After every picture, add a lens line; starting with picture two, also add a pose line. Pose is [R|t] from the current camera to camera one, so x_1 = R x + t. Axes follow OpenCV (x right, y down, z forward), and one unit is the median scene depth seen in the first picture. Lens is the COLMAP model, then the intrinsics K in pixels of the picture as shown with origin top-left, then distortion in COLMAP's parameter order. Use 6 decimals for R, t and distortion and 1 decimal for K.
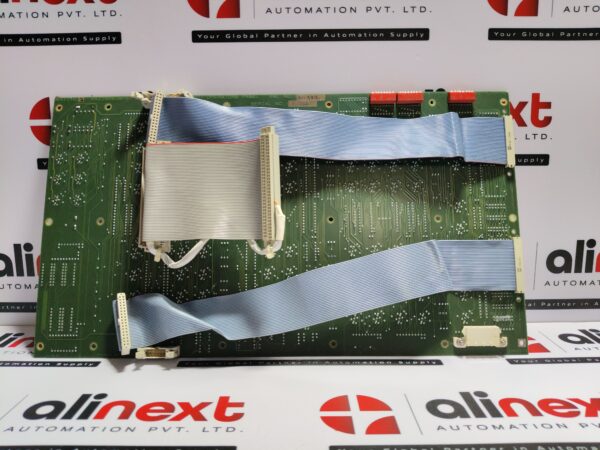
lens RADIAL K [[457.7, 0, 303.0], [0, 457.7, 219.2], [0, 0, 1]] dist [0.012102, -0.048367]
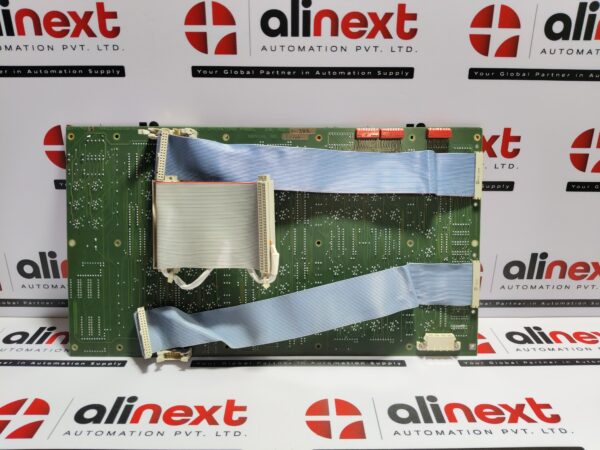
lens RADIAL K [[457.7, 0, 301.9], [0, 457.7, 220.0], [0, 0, 1]] dist [0.012102, -0.048367]
pose [[0.999781, 0.010710, 0.017981, -0.002046], [-0.014024, 0.980559, 0.195720, -0.278364], [-0.015536, -0.195930, 0.980495, -0.118818]]
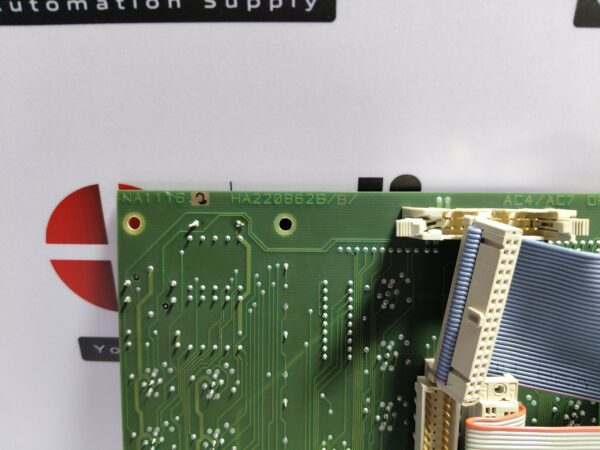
lens RADIAL K [[457.7, 0, 303.8], [0, 457.7, 223.5], [0, 0, 1]] dist [0.012102, -0.048367]
pose [[0.999860, 0.016748, -0.000633, -0.424421], [-0.016109, 0.970801, 0.239343, -0.335027], [0.004623, -0.239299, 0.970935, 0.701574]]
